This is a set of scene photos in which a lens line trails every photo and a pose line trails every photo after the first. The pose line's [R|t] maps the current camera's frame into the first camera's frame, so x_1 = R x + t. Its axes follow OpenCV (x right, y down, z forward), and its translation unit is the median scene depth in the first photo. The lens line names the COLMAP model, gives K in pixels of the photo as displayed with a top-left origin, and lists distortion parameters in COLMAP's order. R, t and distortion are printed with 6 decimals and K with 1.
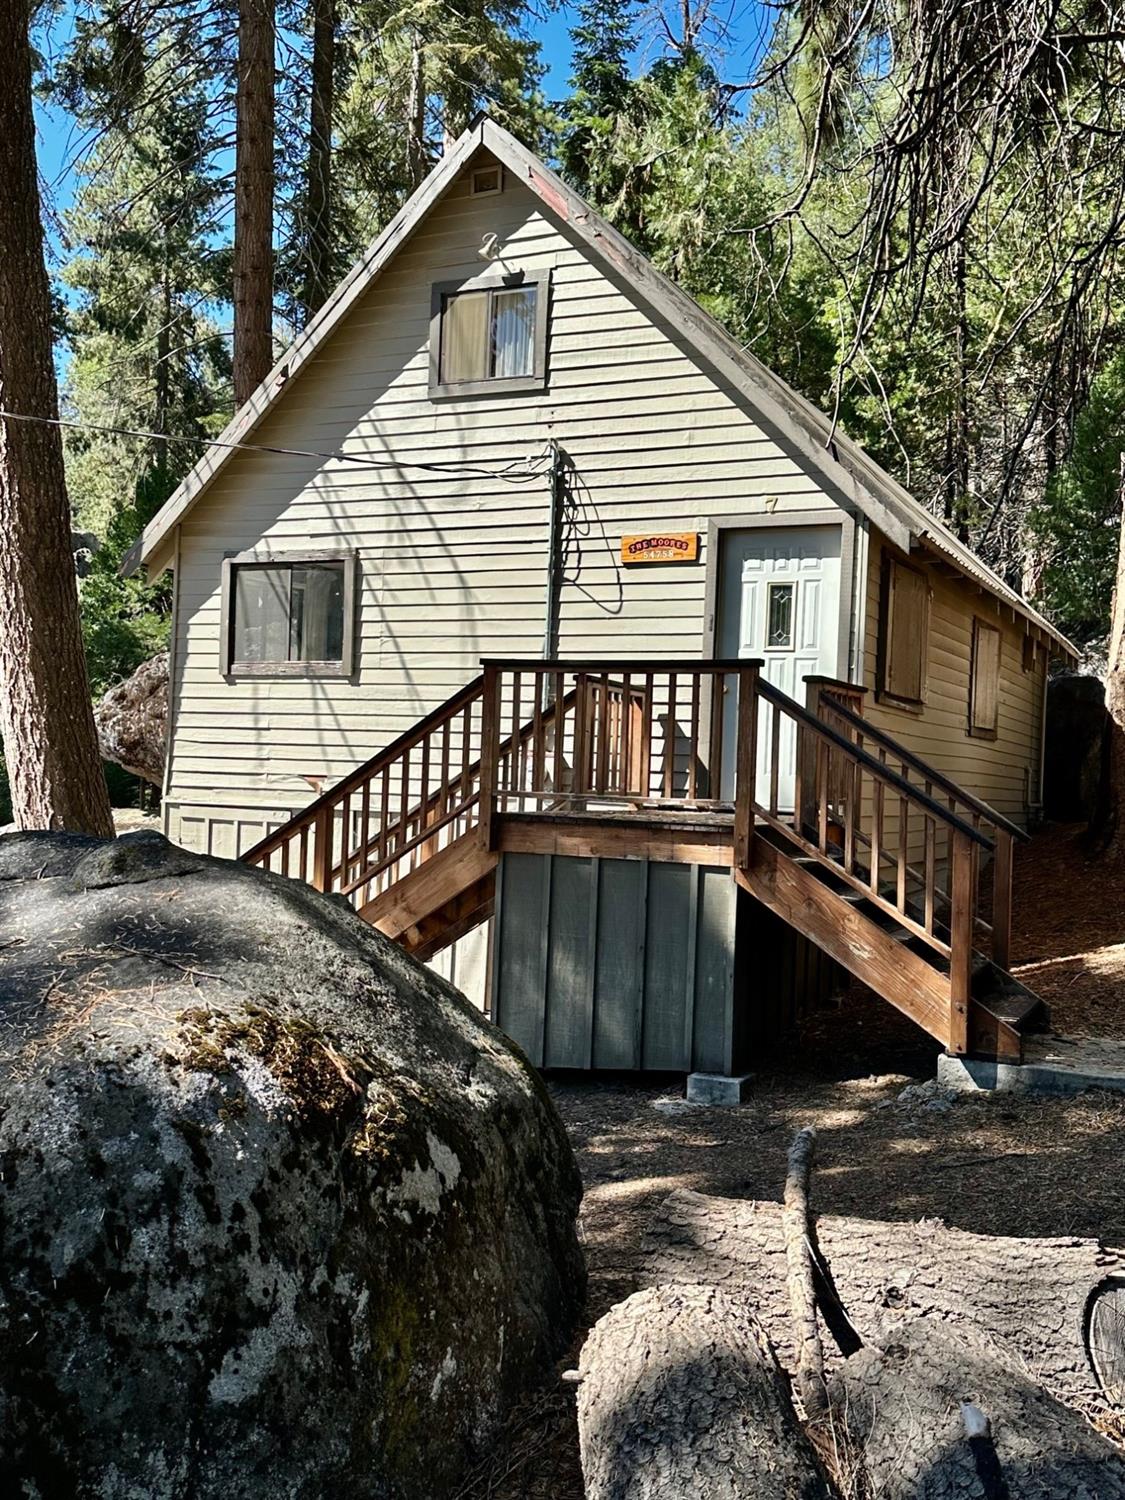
lens RADIAL K [[1438.5, 0, 562.5], [0, 1438.5, 750.0], [0, 0, 1]] dist [0.179391, -0.323391]
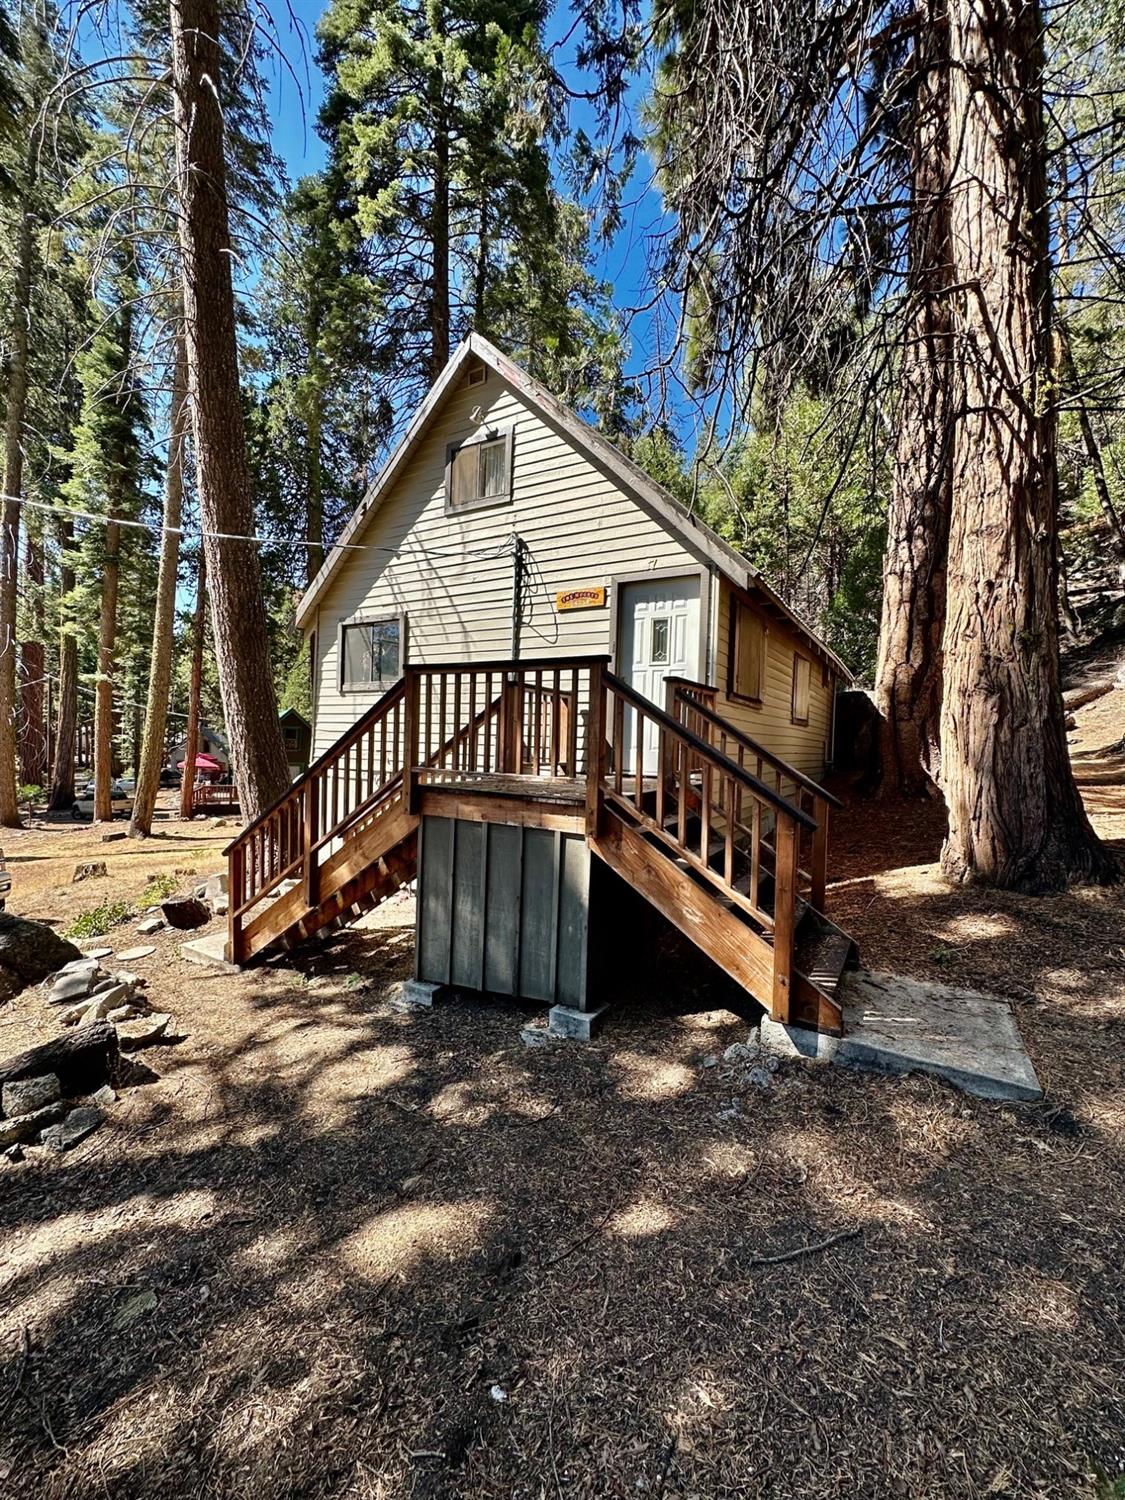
lens RADIAL K [[597.1, 0, 565.0], [0, 597.1, 744.7], [0, 0, 1]] dist [0.000157, 0.000408]
pose [[0.995808, -0.006725, -0.091221, 0.103019], [0.008588, 0.999762, 0.020046, -0.001287], [0.091064, -0.020746, 0.995629, 0.369016]]
